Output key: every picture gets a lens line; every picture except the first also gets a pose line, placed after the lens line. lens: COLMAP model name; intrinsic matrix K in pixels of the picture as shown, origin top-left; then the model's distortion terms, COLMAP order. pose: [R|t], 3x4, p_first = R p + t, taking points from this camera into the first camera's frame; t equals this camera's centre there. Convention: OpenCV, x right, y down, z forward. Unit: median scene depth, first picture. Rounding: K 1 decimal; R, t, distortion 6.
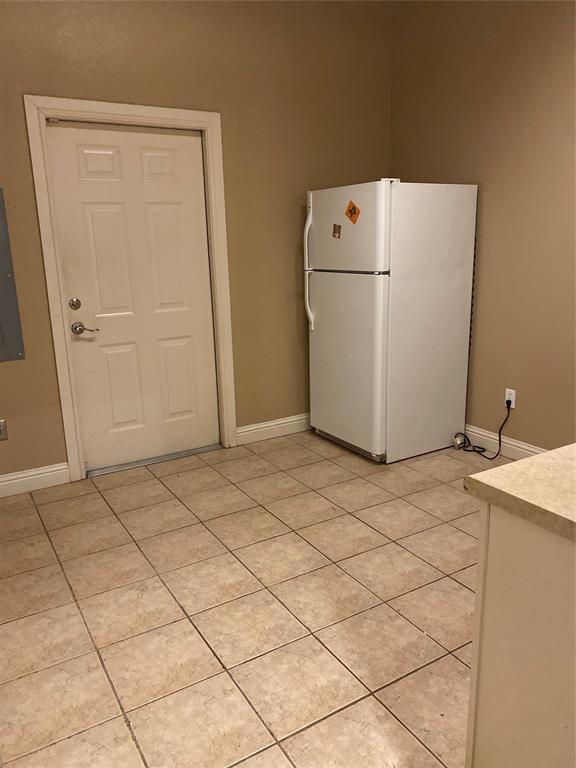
lens RADIAL K [[585.1, 0, 287.7], [0, 585.1, 384.0], [0, 0, 1]] dist [0.029170, -0.040937]
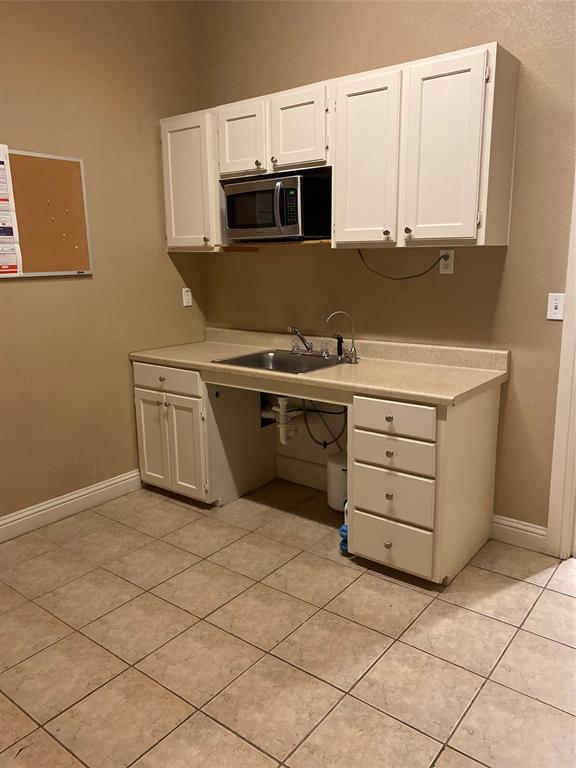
lens RADIAL K [[585.1, 0, 288.0], [0, 585.1, 384.3], [0, 0, 1]] dist [0.029170, -0.040937]
pose [[-0.354036, -0.167461, 0.920117, -0.712151], [0.255722, 0.929012, 0.267475, -0.297691], [-0.899592, 0.329990, -0.286080, 1.236499]]
